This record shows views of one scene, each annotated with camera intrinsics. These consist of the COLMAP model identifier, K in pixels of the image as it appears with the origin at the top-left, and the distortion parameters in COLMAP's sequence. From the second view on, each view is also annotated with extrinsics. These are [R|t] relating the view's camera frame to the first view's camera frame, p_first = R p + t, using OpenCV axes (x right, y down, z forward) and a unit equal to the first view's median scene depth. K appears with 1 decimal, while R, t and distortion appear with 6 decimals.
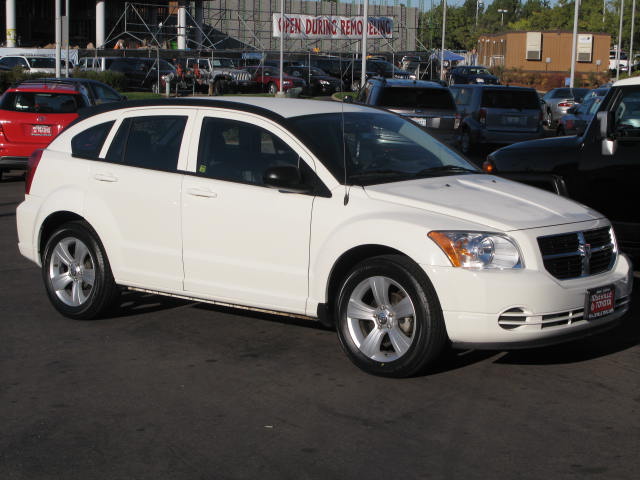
lens RADIAL K [[1342.7, 0, 320.0], [0, 1342.7, 240.0], [0, 0, 1]] dist [-0.027947, -0.058718]
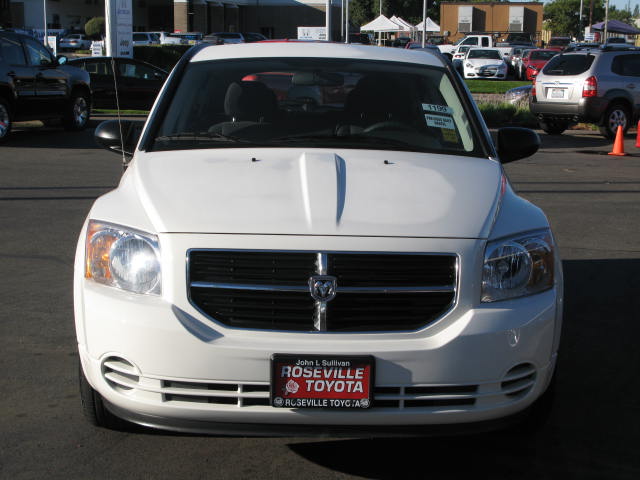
lens RADIAL K [[1138.1, 0, 320.0], [0, 1138.1, 240.0], [0, 0, 1]] dist [0.009986, 0.018477]
pose [[0.586725, 0.110210, -0.802252, 0.591377], [-0.081855, 0.993693, 0.076645, -0.048943], [0.805639, 0.020699, 0.592045, 0.735770]]
